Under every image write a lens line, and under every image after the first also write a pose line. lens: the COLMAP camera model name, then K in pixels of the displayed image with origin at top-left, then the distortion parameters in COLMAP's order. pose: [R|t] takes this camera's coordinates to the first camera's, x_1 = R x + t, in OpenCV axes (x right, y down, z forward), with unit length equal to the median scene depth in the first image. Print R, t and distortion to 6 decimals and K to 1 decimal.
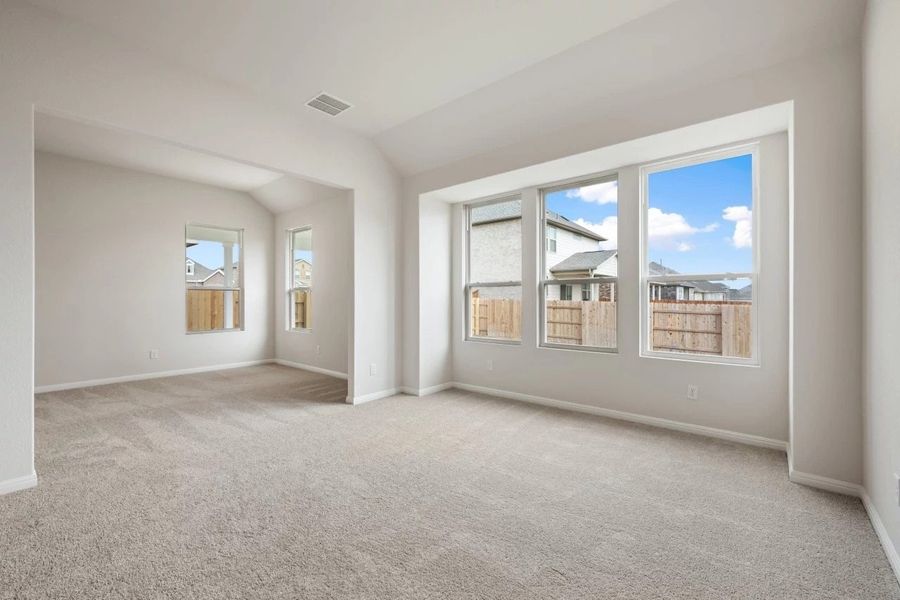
lens RADIAL K [[372.0, 0, 455.7], [0, 372.0, 299.1], [0, 0, 1]] dist [-0.000206, 0.000008]
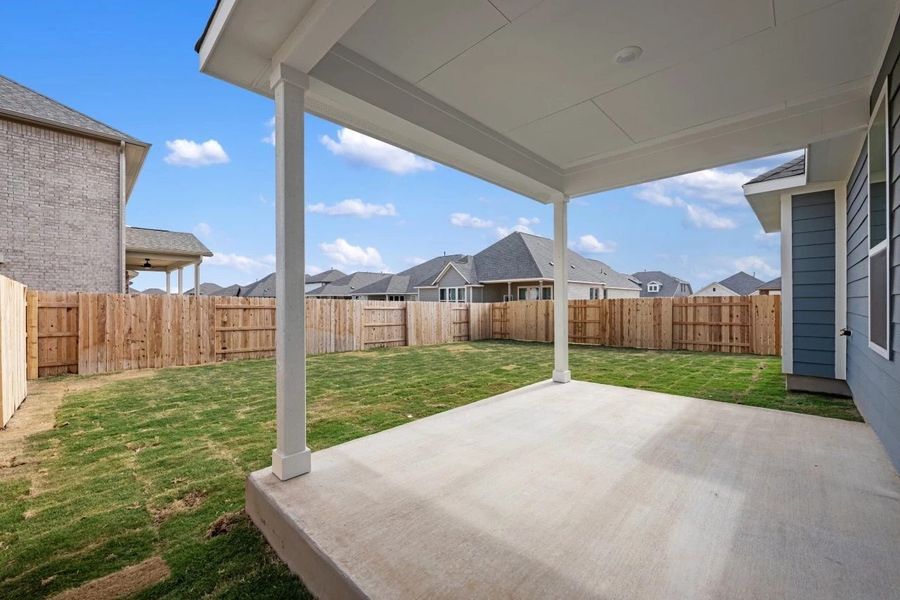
lens RADIAL K [[356.4, 0, 450.8], [0, 356.4, 299.1], [0, 0, 1]] dist [0.000835, 0.000093]
pose [[0.074377, 0.007693, 0.997200, -0.363736], [0.002357, 0.999966, -0.007890, 0.012383], [-0.997227, 0.002937, 0.074357, 0.593653]]
